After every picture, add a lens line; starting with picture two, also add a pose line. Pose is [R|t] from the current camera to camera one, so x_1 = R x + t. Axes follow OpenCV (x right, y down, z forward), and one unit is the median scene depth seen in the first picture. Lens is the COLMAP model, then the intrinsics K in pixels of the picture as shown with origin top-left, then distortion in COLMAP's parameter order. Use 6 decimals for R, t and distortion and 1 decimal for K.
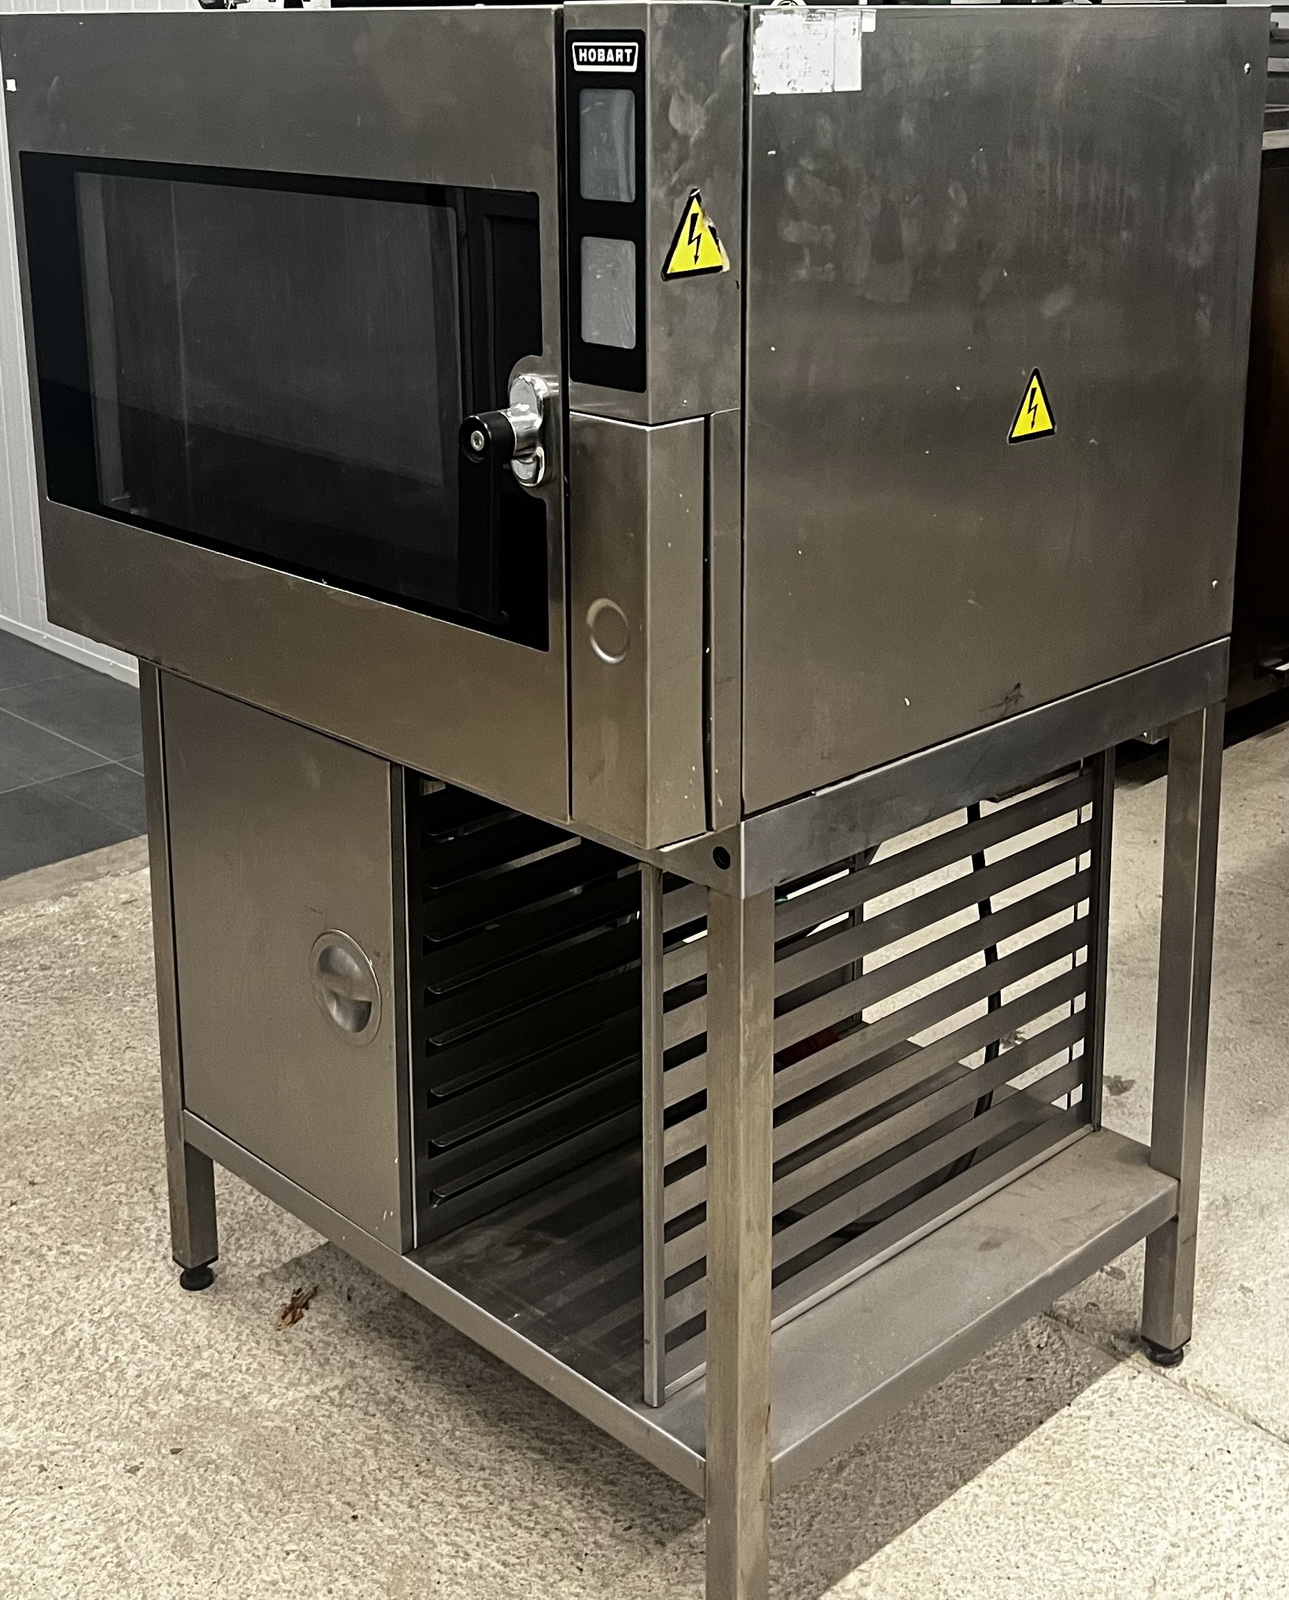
lens RADIAL K [[1976.5, 0, 644.7], [0, 1976.5, 795.9], [0, 0, 1]] dist [0.037410, 0.000000]
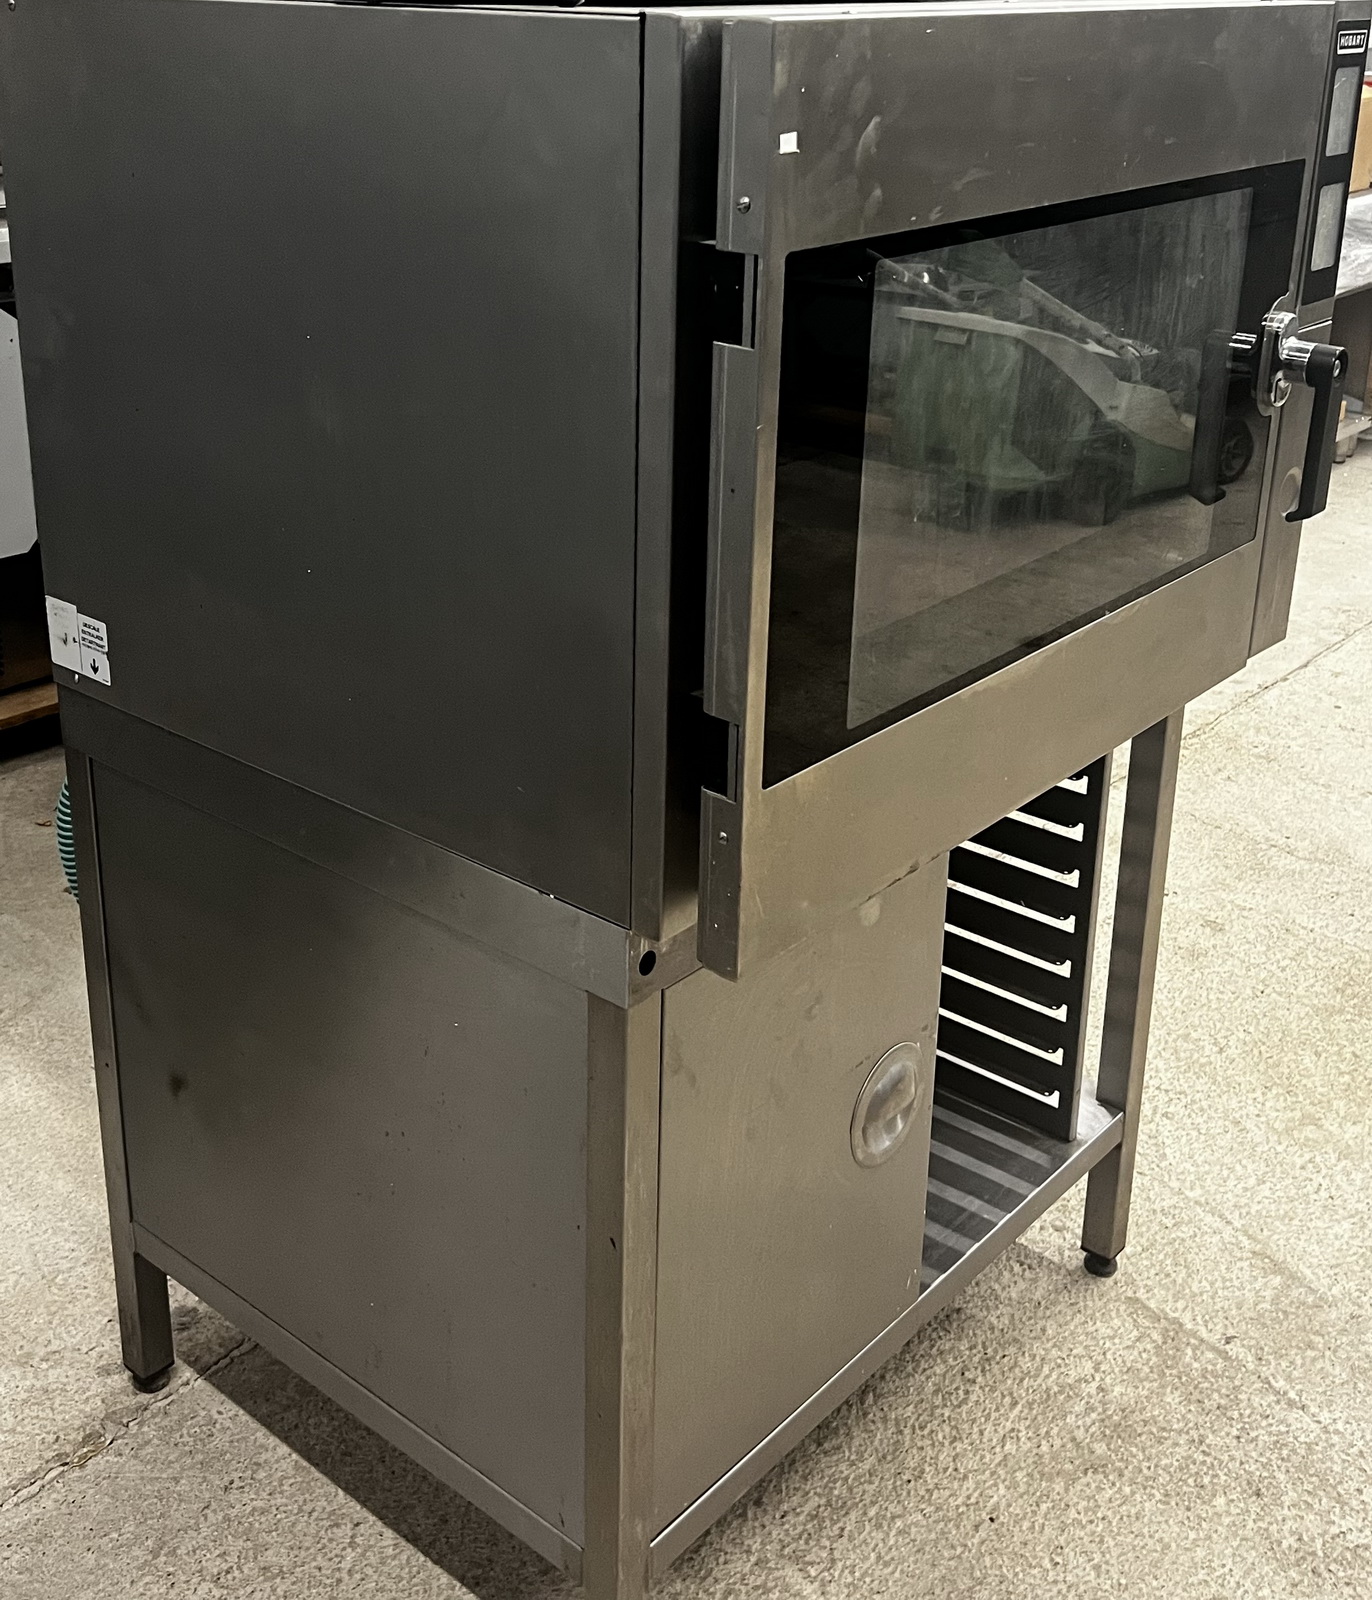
lens RADIAL K [[1751.6, 0, 688.8], [0, 1751.6, 804.5], [0, 0, 1]] dist [0.039269, 0.000000]
pose [[-0.090055, -0.429344, 0.898640, -0.751521], [0.341022, 0.834468, 0.432859, -0.369273], [-0.935732, 0.345437, 0.071268, 0.911842]]
